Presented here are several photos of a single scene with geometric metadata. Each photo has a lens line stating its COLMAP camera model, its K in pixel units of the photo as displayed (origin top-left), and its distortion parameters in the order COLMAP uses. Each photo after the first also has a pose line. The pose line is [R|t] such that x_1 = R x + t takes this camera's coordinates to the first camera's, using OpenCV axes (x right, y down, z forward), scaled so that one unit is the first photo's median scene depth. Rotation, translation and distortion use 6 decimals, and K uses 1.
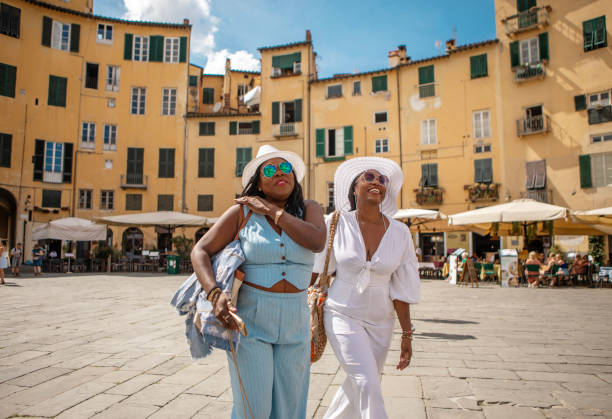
lens RADIAL K [[470.8, 0, 309.5], [0, 470.8, 209.9], [0, 0, 1]] dist [-0.119478, 0.103657]
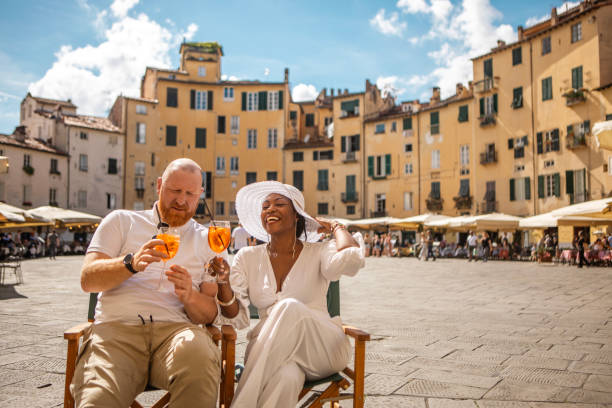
lens RADIAL K [[577.2, 0, 304.4], [0, 577.2, 206.3], [0, 0, 1]] dist [-0.097696, 0.137483]
pose [[0.946788, -0.018676, -0.321317, 0.375518], [0.024616, 0.999593, 0.014431, -0.049790], [0.320916, -0.021573, 0.946862, -0.687910]]
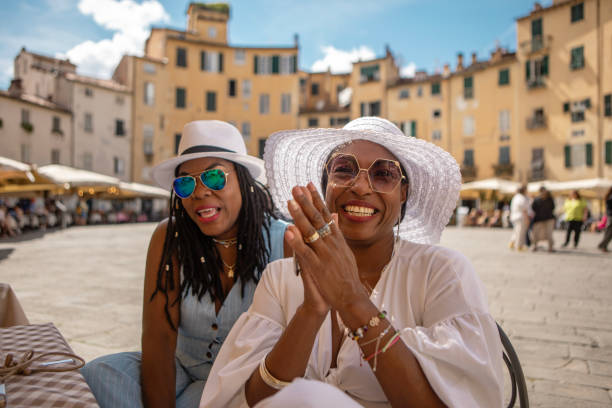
lens RADIAL K [[499.8, 0, 306.6], [0, 499.8, 201.5], [0, 0, 1]] dist [-0.083669, 0.084624]
pose [[0.970414, 0.001464, -0.241441, 0.123113], [0.013381, 0.998119, 0.059830, -0.031529], [0.241075, -0.061291, 0.968569, -0.466999]]
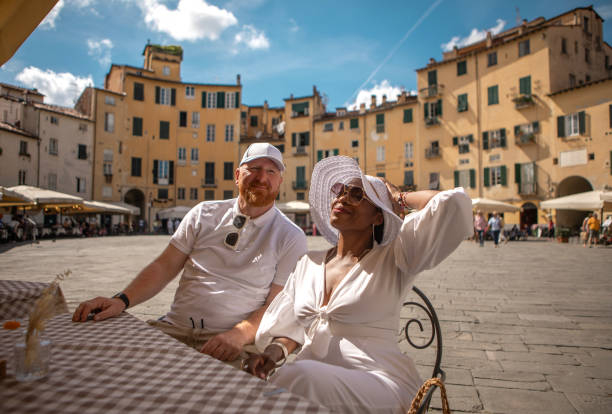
lens RADIAL K [[423.6, 0, 306.0], [0, 423.6, 207.0], [0, 0, 1]] dist [-0.112290, 0.069190]
pose [[0.994751, -0.004058, -0.102248, 0.121034], [0.008175, 0.999171, 0.039874, -0.032449], [0.102001, -0.040501, 0.993959, -0.474477]]
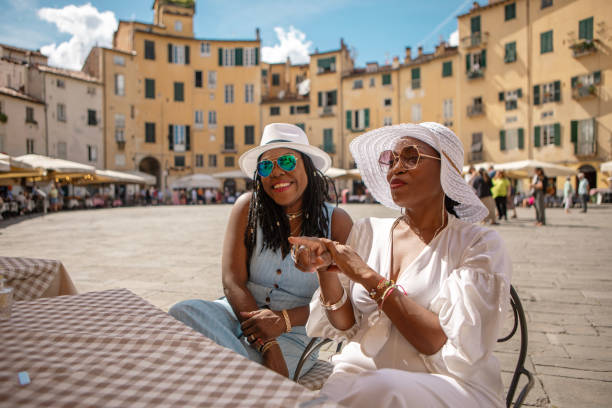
lens RADIAL K [[459.2, 0, 306.0], [0, 459.2, 204.0], [0, 0, 1]] dist [-0.090935, 0.071533]
pose [[0.986542, -0.007848, -0.163320, 0.120094], [0.025413, 0.994069, 0.105742, -0.031955], [0.161521, -0.108469, 0.980890, -0.471674]]
